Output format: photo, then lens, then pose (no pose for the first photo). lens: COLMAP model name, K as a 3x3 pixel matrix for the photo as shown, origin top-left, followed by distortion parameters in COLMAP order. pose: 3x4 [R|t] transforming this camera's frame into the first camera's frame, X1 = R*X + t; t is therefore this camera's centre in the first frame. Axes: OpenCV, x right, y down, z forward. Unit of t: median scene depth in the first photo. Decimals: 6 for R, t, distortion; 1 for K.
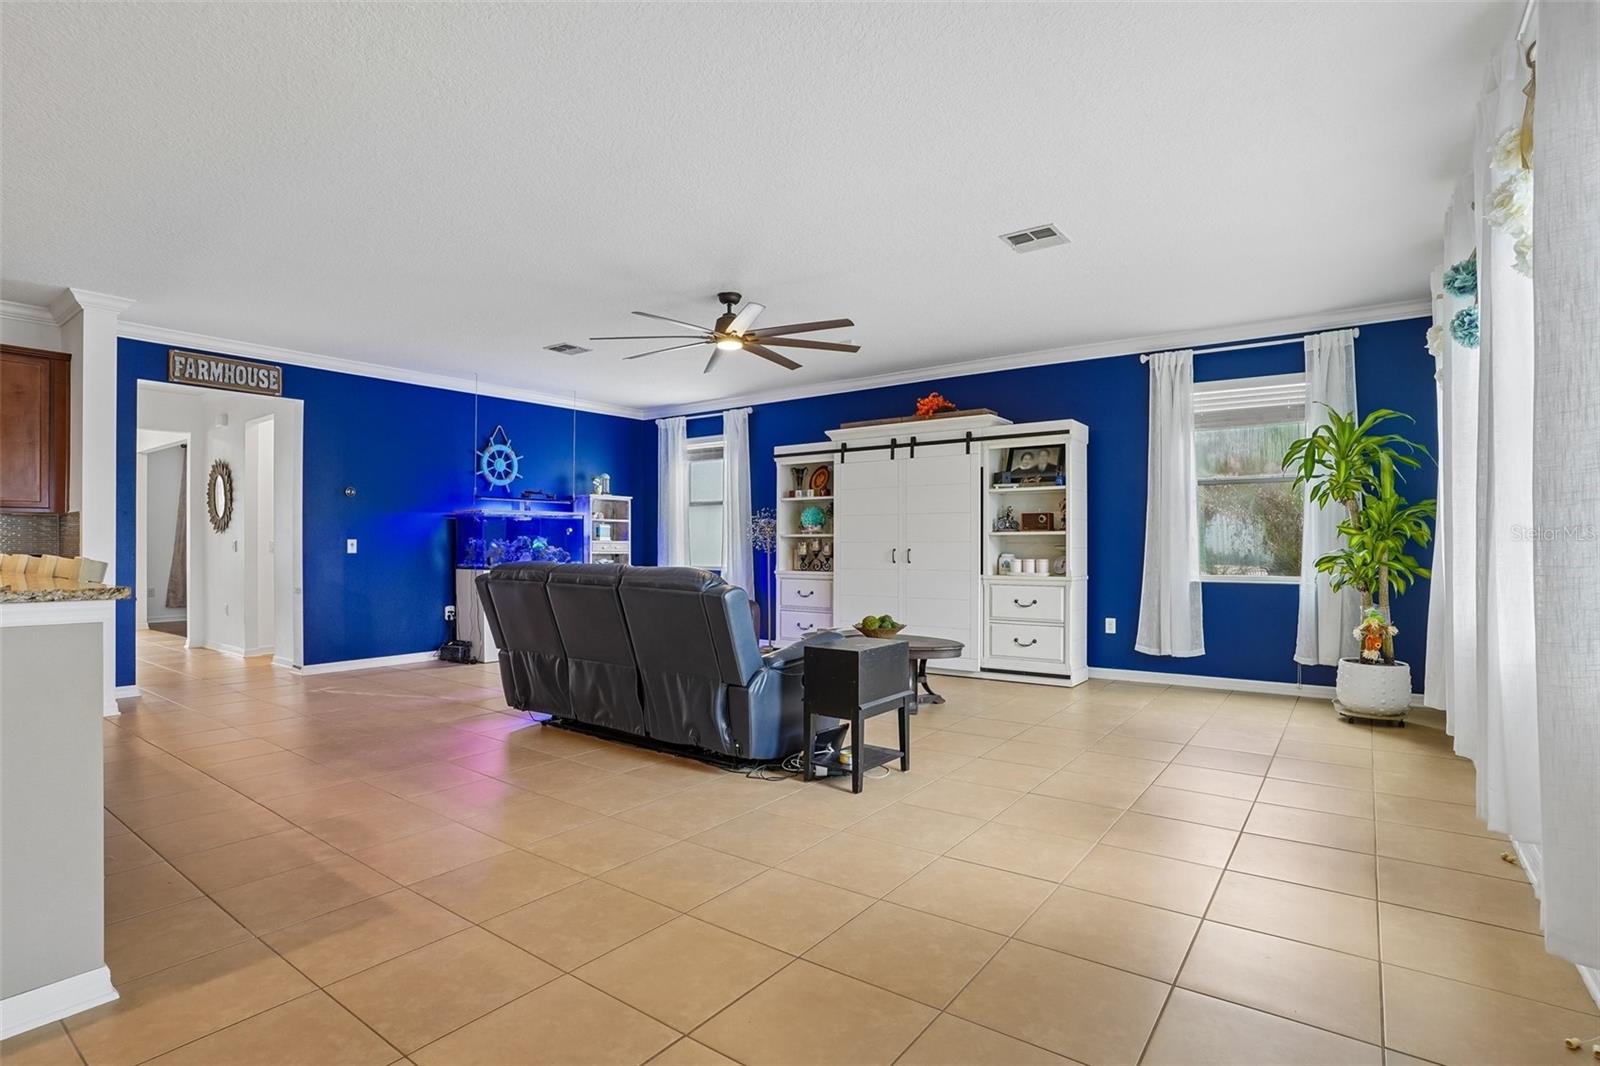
lens RADIAL K [[786.3, 0, 794.2], [0, 786.3, 532.5], [0, 0, 1]] dist [-0.080865, 0.041351]
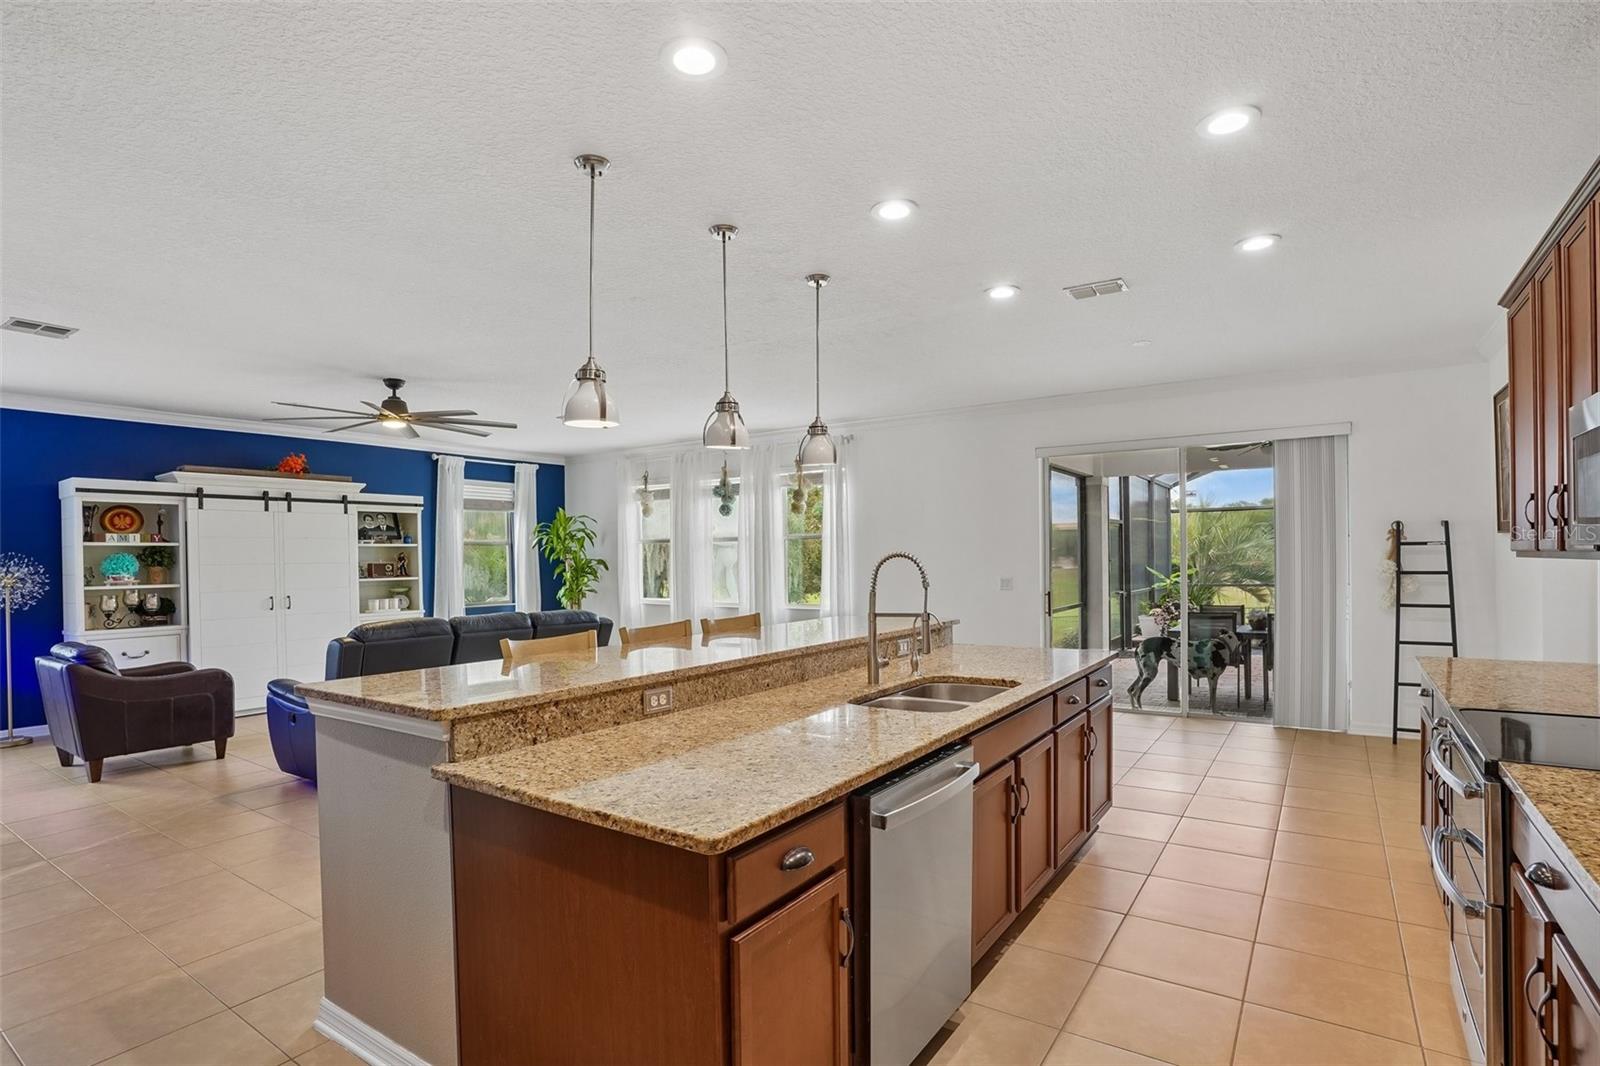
lens RADIAL K [[786.3, 0, 794.2], [0, 786.3, 532.5], [0, 0, 1]] dist [-0.080865, 0.041351]
pose [[-0.027747, 0.029783, 0.999171, -0.943154], [0.001247, 0.999556, -0.029760, -0.034249], [-0.999614, 0.000420, -0.027772, 0.331815]]
